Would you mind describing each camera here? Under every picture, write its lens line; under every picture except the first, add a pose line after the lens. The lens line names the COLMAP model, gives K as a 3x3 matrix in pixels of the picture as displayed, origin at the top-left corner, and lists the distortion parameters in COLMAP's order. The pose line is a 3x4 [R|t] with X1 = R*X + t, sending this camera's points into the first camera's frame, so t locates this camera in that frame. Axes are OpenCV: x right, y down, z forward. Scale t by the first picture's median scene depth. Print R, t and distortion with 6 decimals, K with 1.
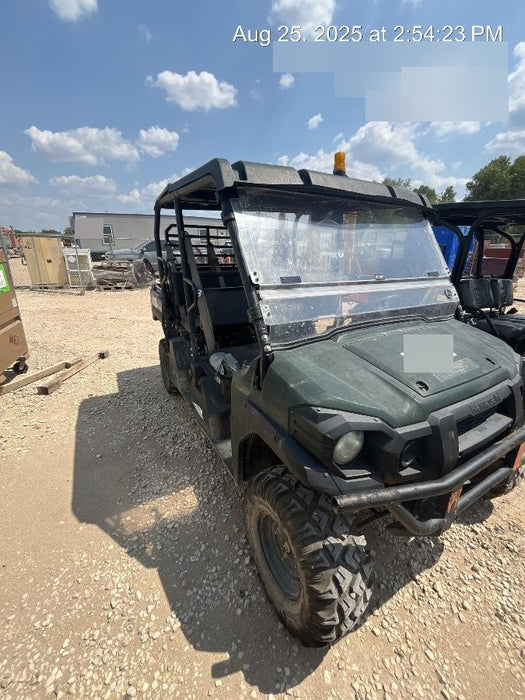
lens RADIAL K [[284.9, 0, 260.7], [0, 284.9, 355.3], [0, 0, 1]] dist [-0.001326, 0.000126]
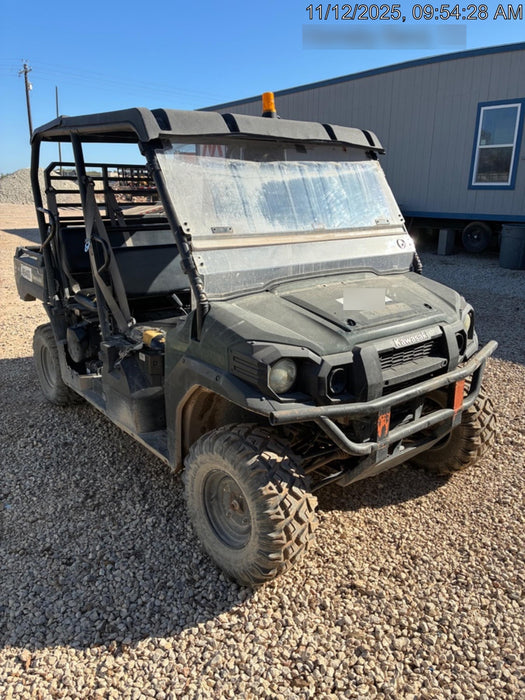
lens RADIAL K [[524.4, 0, 261.7], [0, 524.4, 352.7], [0, 0, 1]] dist [-0.012554, -0.006636]
pose [[0.986685, -0.059184, 0.151490, -0.061127], [0.066728, 0.996747, -0.045205, 0.257865], [-0.148322, 0.054712, 0.987425, -0.810344]]
